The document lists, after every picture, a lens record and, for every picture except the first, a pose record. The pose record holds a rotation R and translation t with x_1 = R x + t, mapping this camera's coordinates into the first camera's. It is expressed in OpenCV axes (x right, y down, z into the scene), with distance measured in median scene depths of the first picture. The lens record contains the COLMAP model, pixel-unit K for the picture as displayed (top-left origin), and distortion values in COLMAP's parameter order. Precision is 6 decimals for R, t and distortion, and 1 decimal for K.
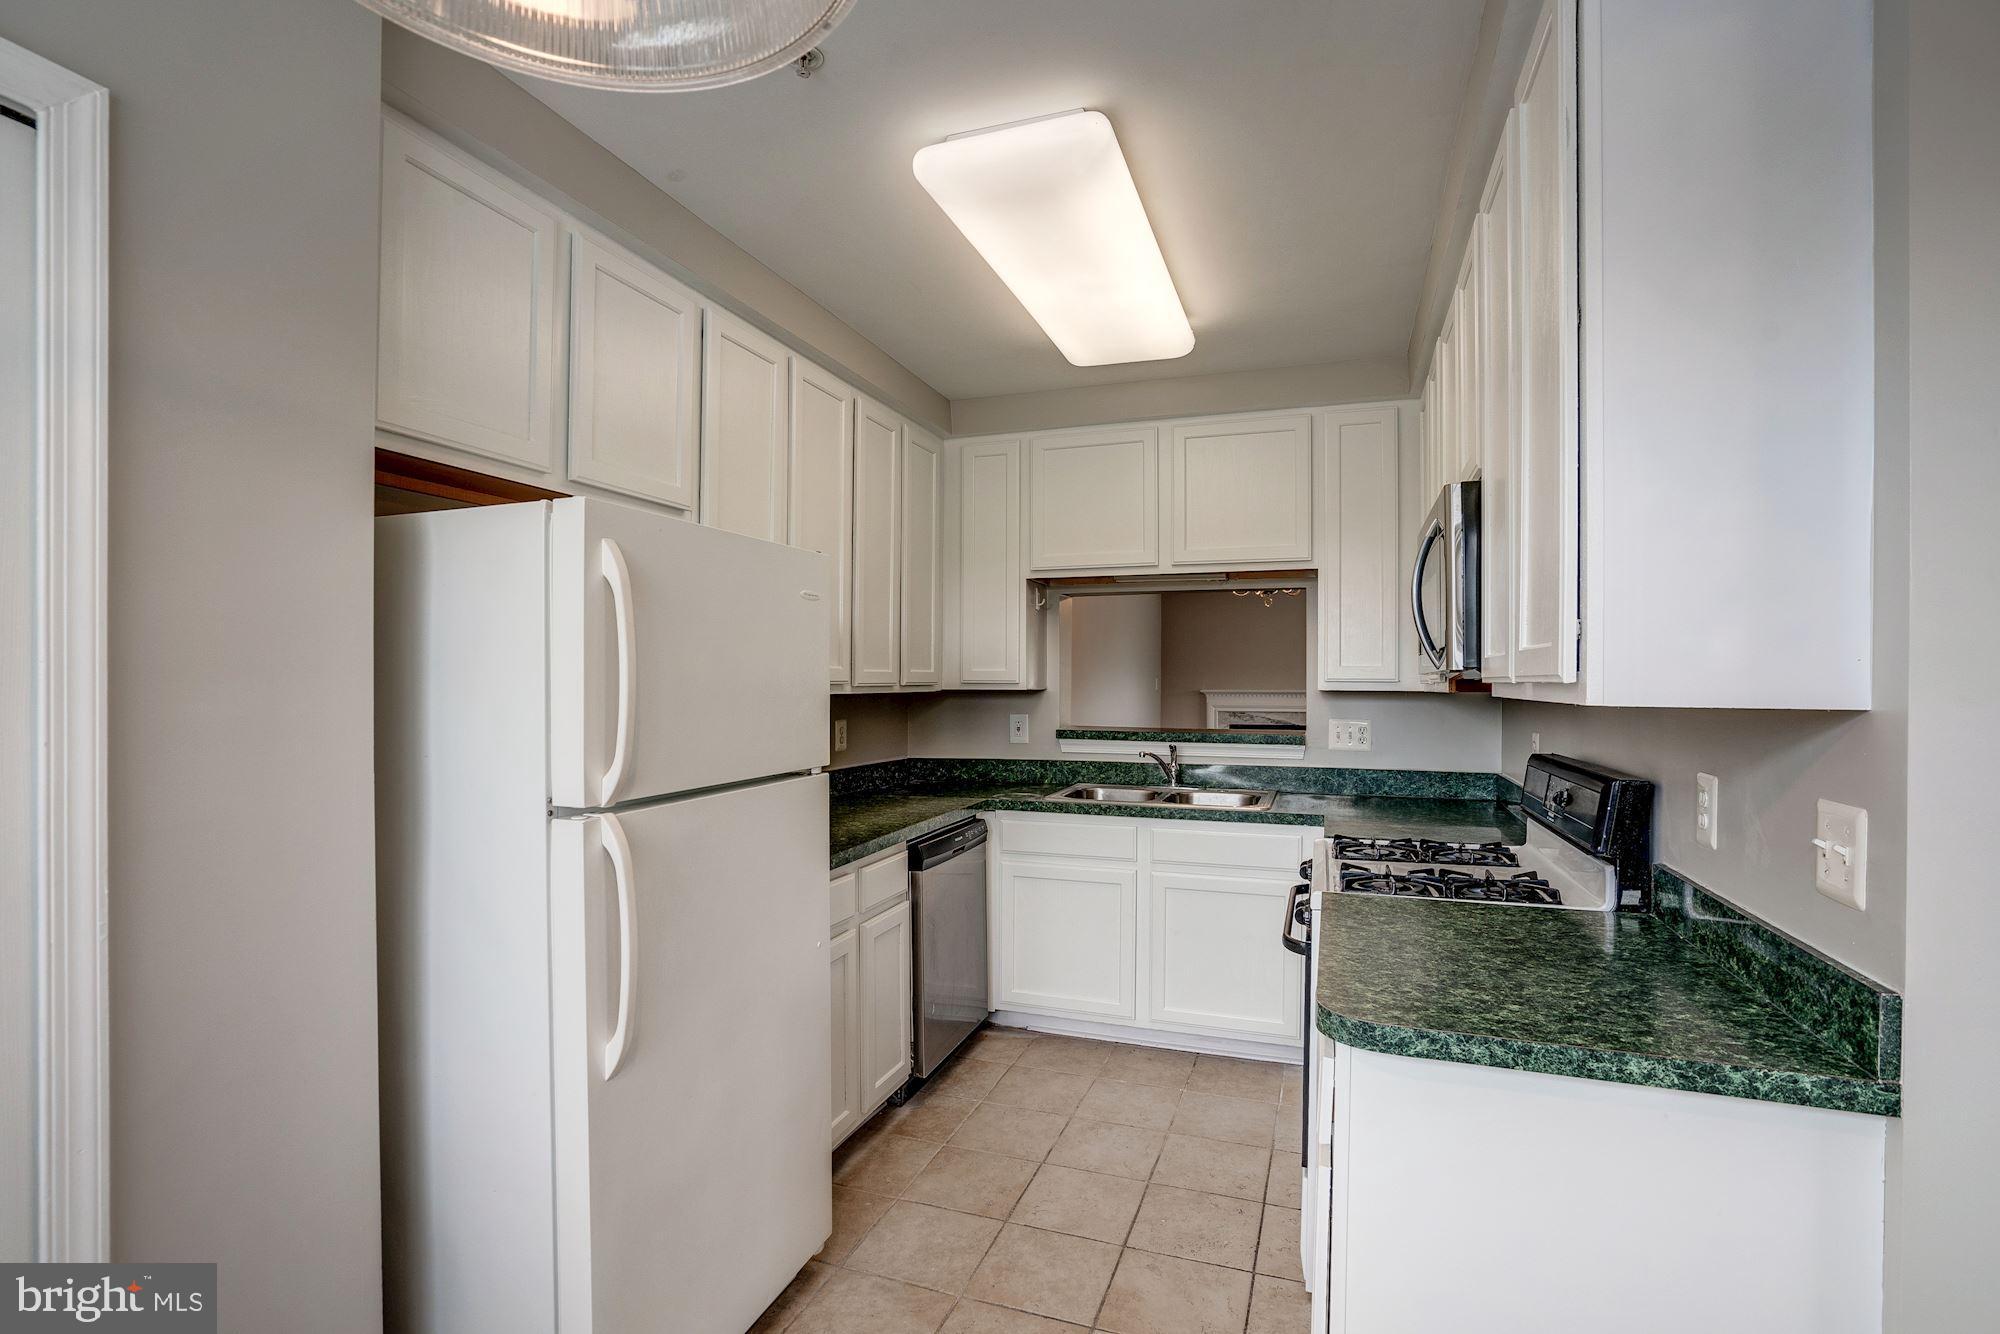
lens RADIAL K [[947.5, 0, 978.6], [0, 947.5, 672.0], [0, 0, 1]] dist [-0.048429, 0.019666]
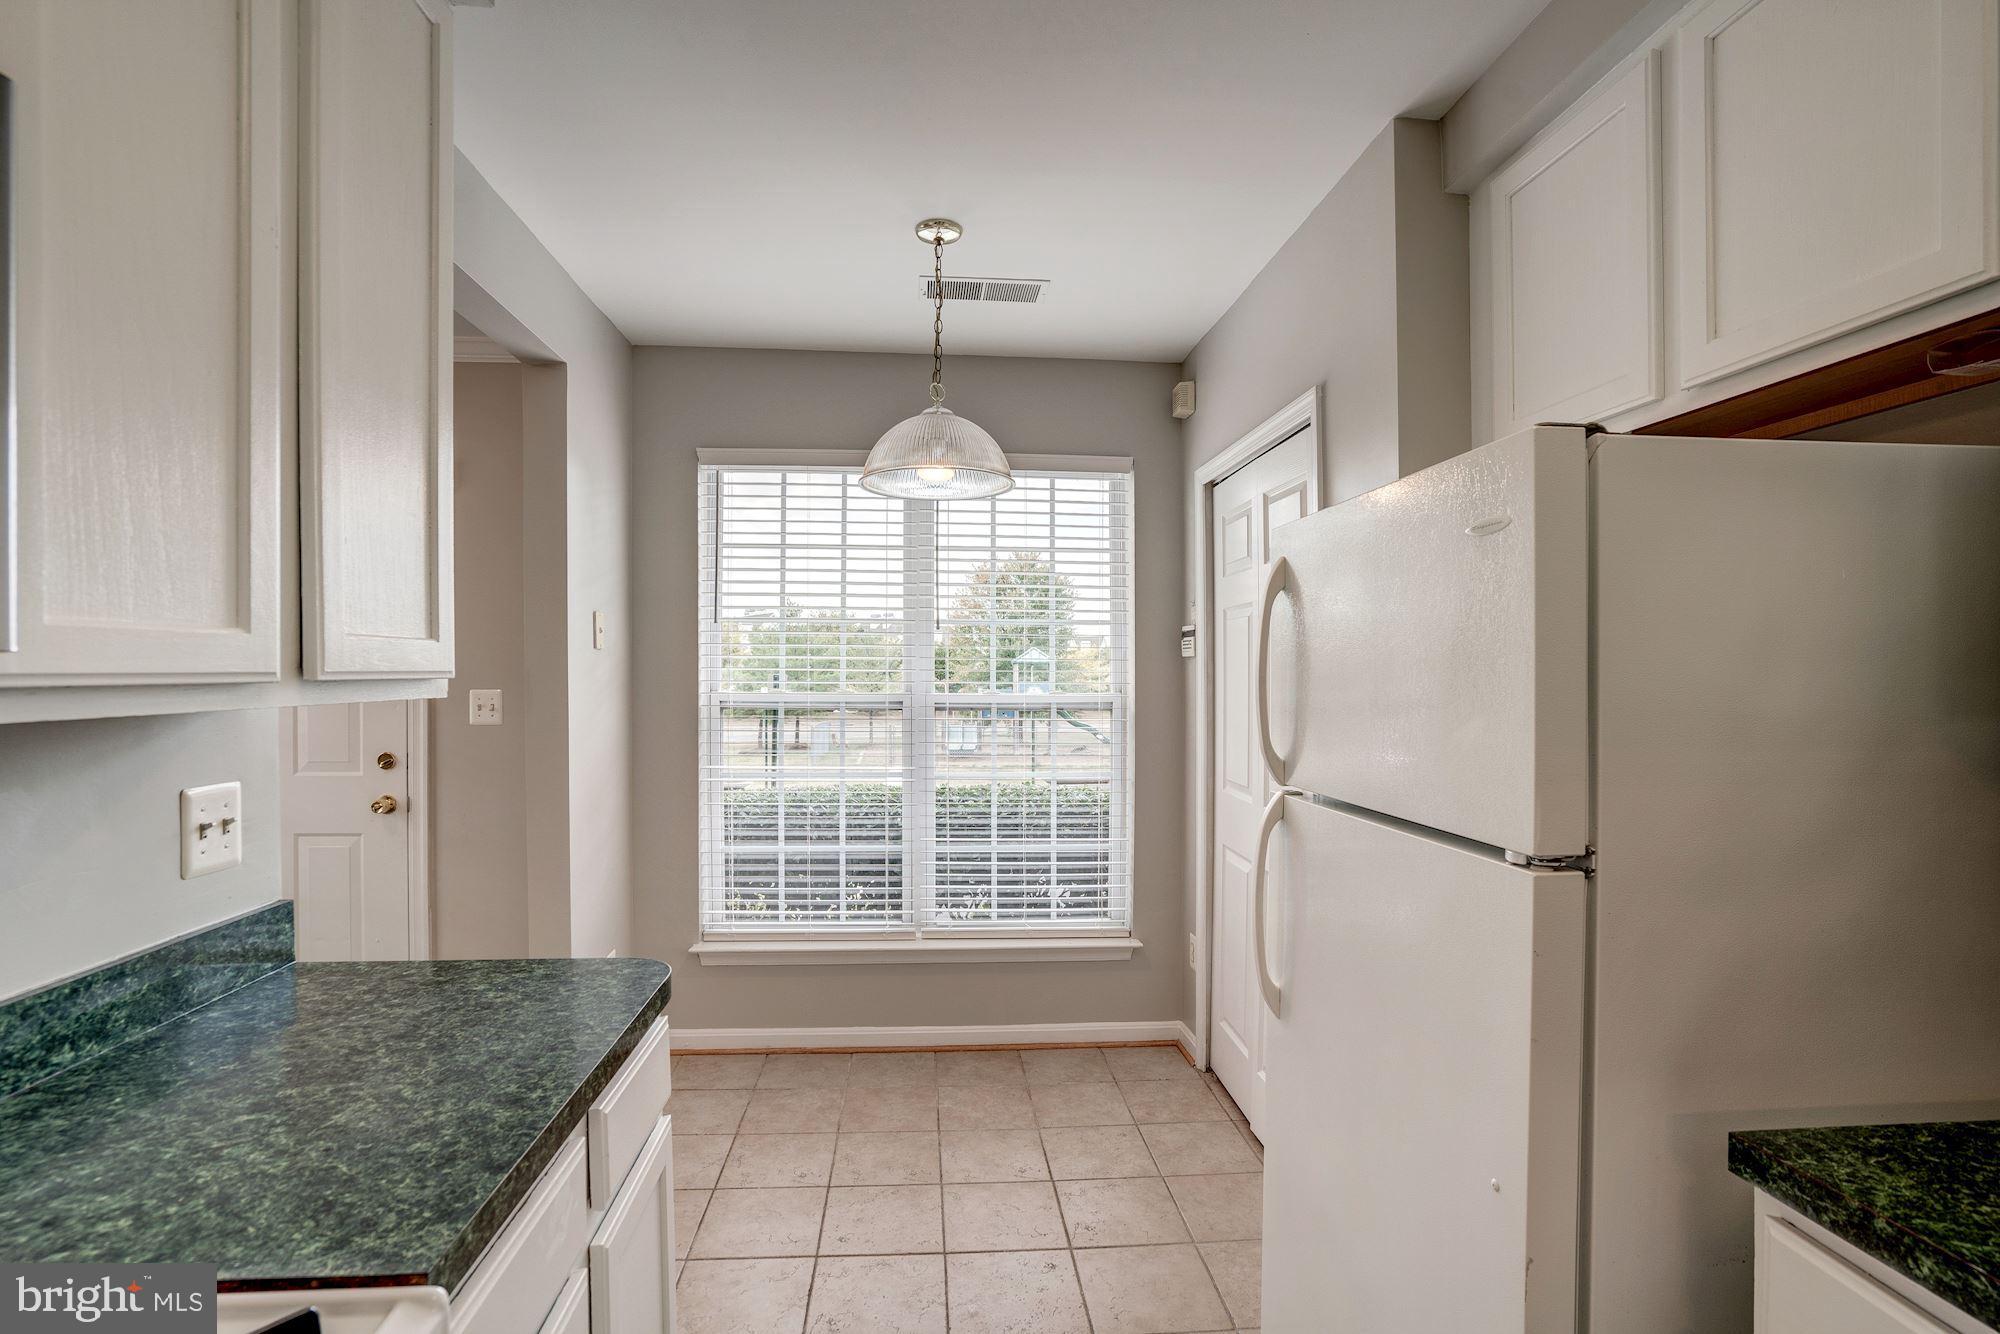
lens RADIAL K [[947.5, 0, 979.5], [0, 947.5, 646.7], [0, 0, 1]] dist [-0.048429, 0.019666]
pose [[-0.909248, -0.015718, -0.415957, 0.243623], [-0.001505, 0.999404, -0.034474, 0.005333], [0.416251, -0.030720, -0.908731, 1.060360]]
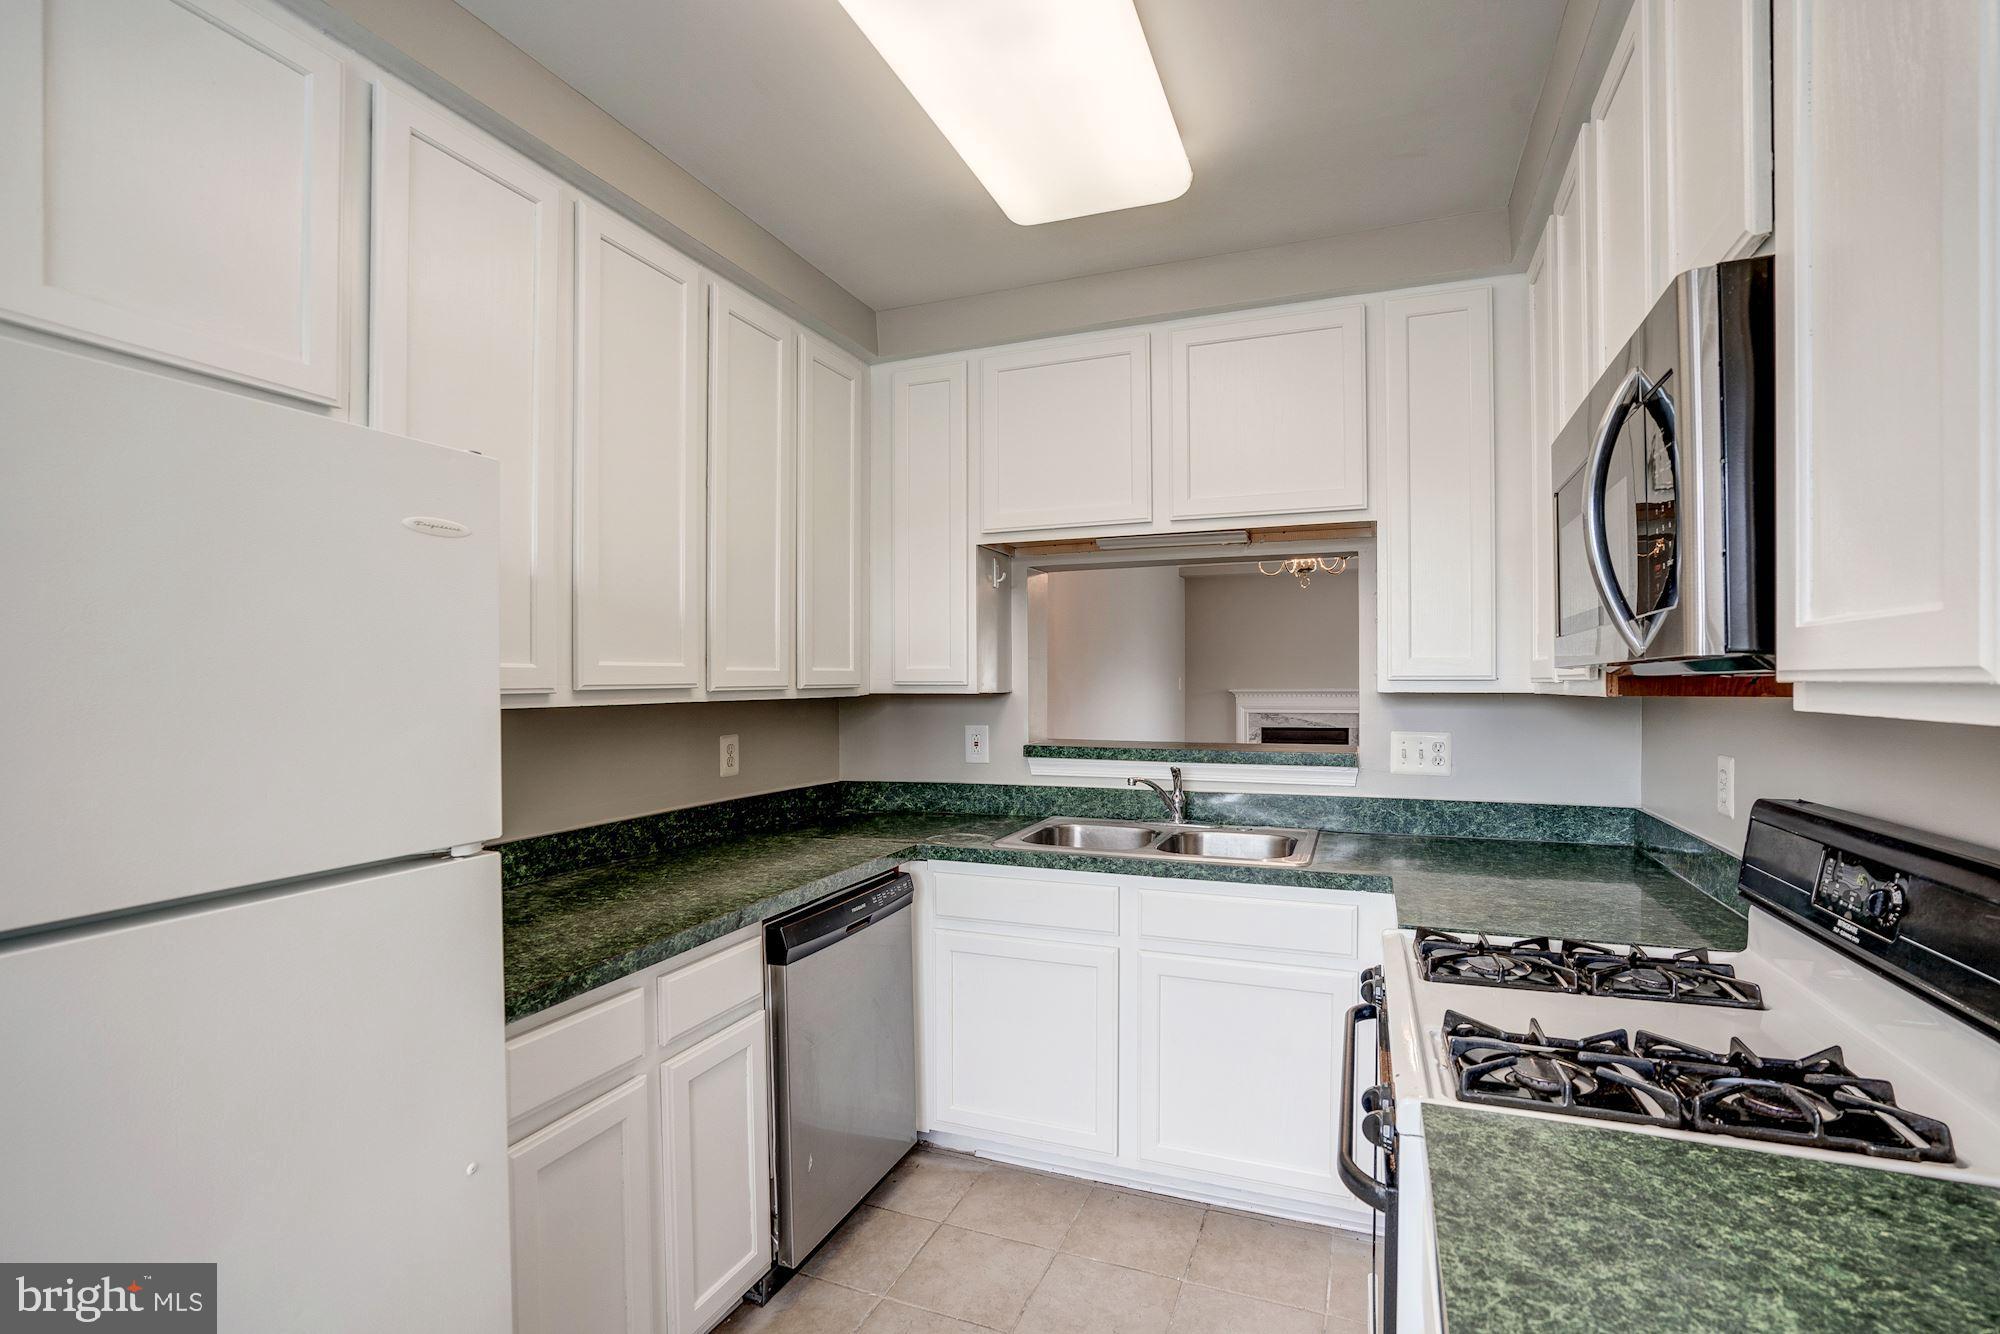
lens RADIAL K [[947.5, 0, 973.2], [0, 947.5, 677.9], [0, 0, 1]] dist [-0.048429, 0.019666]
pose [[0.999156, -0.006819, -0.040510, 0.112434], [0.007067, 0.999957, 0.005981, 0.003204], [0.040467, -0.006263, 0.999161, 0.373388]]
